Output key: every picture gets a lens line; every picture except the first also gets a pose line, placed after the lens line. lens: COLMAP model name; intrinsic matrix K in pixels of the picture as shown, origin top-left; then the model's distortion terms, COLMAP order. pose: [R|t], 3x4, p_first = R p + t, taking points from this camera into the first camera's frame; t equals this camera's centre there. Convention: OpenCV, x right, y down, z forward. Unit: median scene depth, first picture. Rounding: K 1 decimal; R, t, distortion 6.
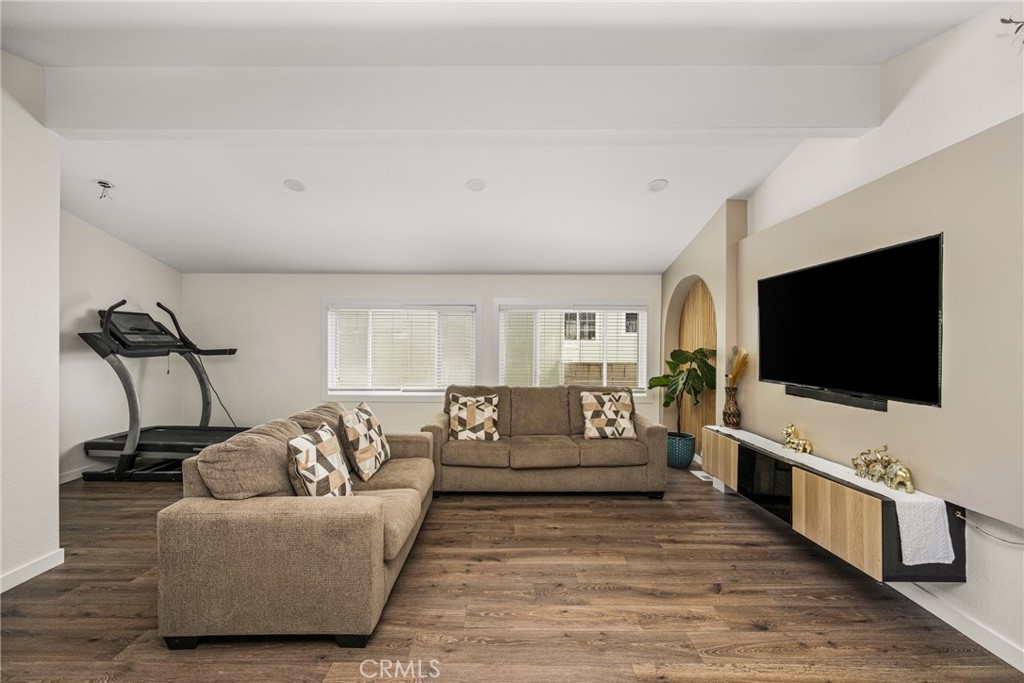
lens RADIAL K [[407.1, 0, 511.9], [0, 407.1, 343.4], [0, 0, 1]] dist [-0.000352, -0.000758]
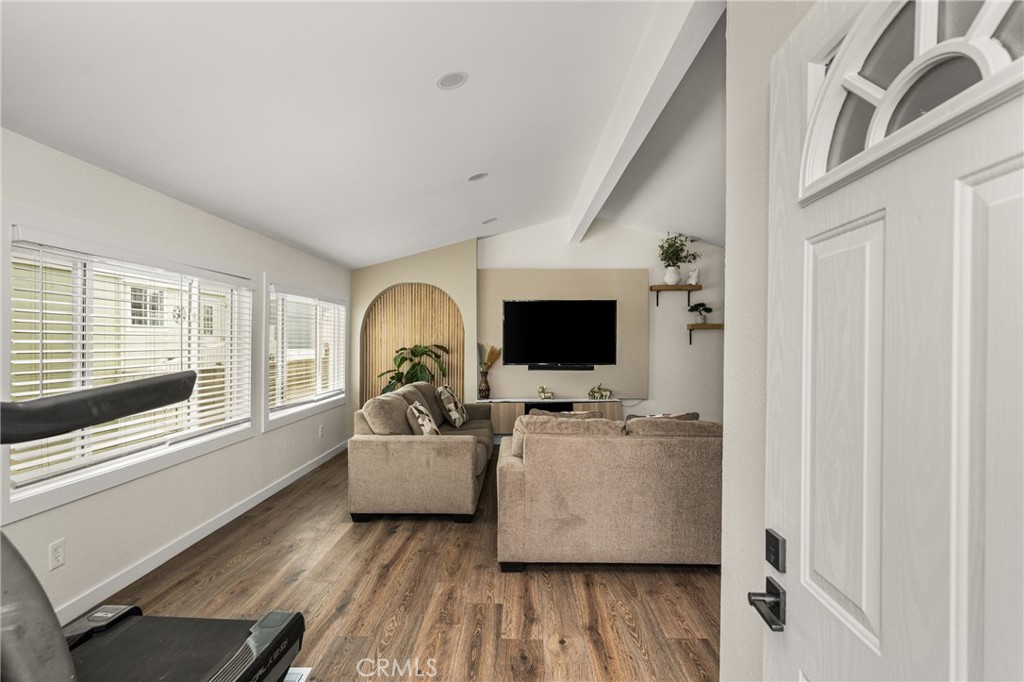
lens RADIAL K [[512.7, 0, 513.8], [0, 512.7, 342.6], [0, 0, 1]] dist [-0.003493, -0.000115]
pose [[0.020222, -0.009588, 0.999750, -1.355913], [-0.001540, 0.999953, 0.009621, -0.012352], [-0.999794, -0.001735, 0.020206, 0.929978]]
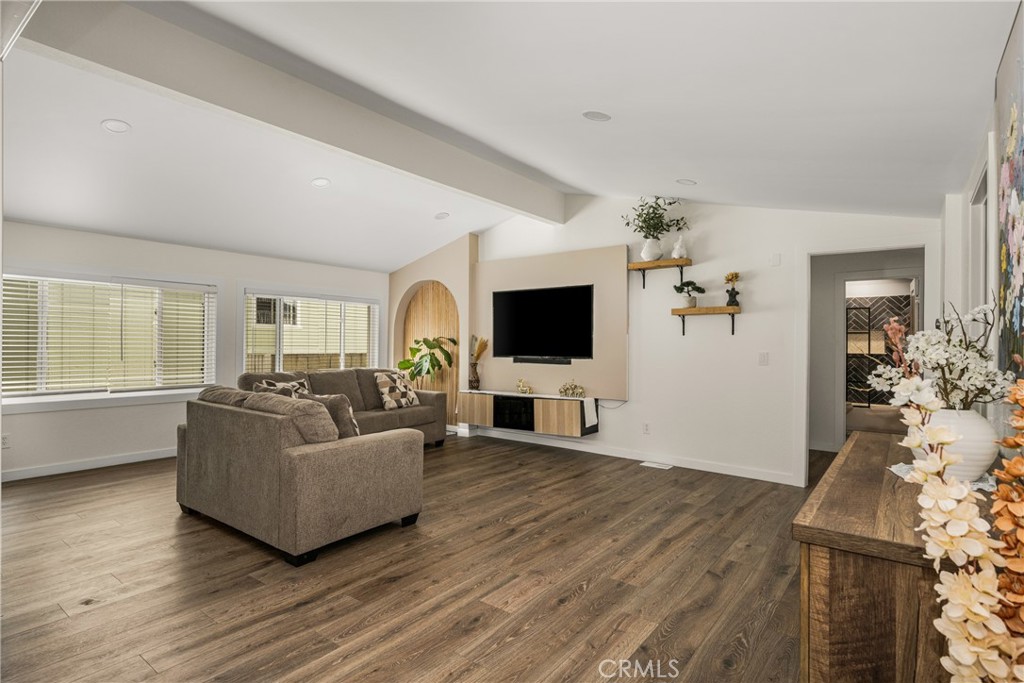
lens RADIAL K [[512.7, 0, 515.2], [0, 512.7, 341.2], [0, 0, 1]] dist [-0.003493, -0.000115]
pose [[0.604883, 0.004616, 0.796301, -0.900399], [-0.004120, 0.999988, -0.002667, 0.037339], [-0.796303, -0.001668, 0.604895, -0.246564]]
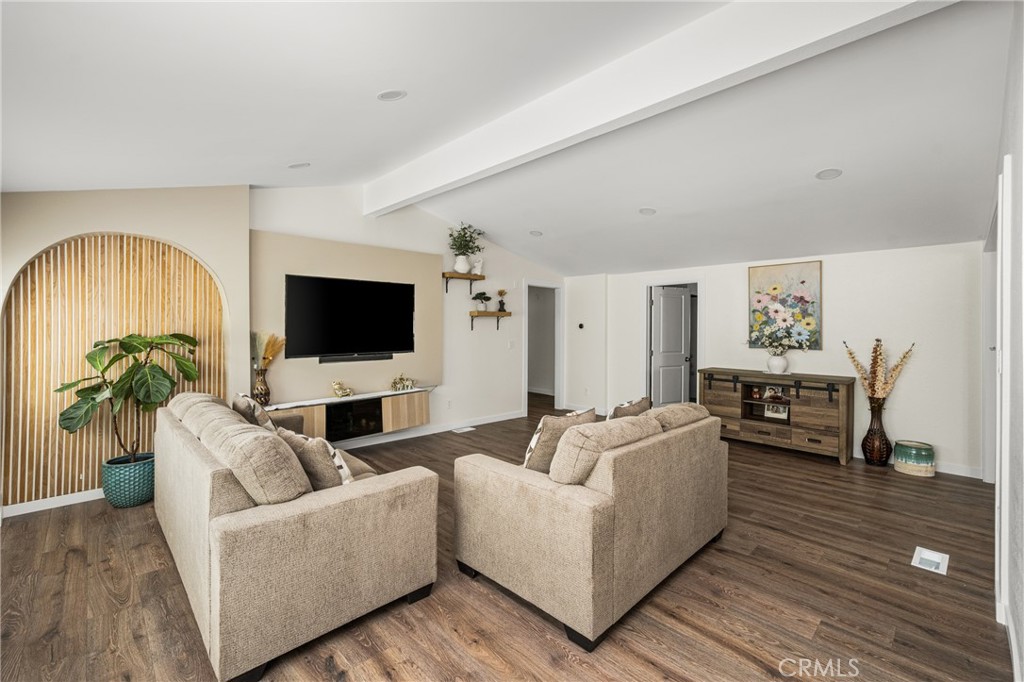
lens RADIAL K [[433.2, 0, 512.7], [0, 433.2, 330.3], [0, 0, 1]] dist [0.002457, 0.000298]
pose [[-0.690076, -0.009885, 0.723670, -0.779558], [-0.003222, 0.999939, 0.010587, -0.007015], [-0.723730, 0.004974, -0.690065, 1.408358]]
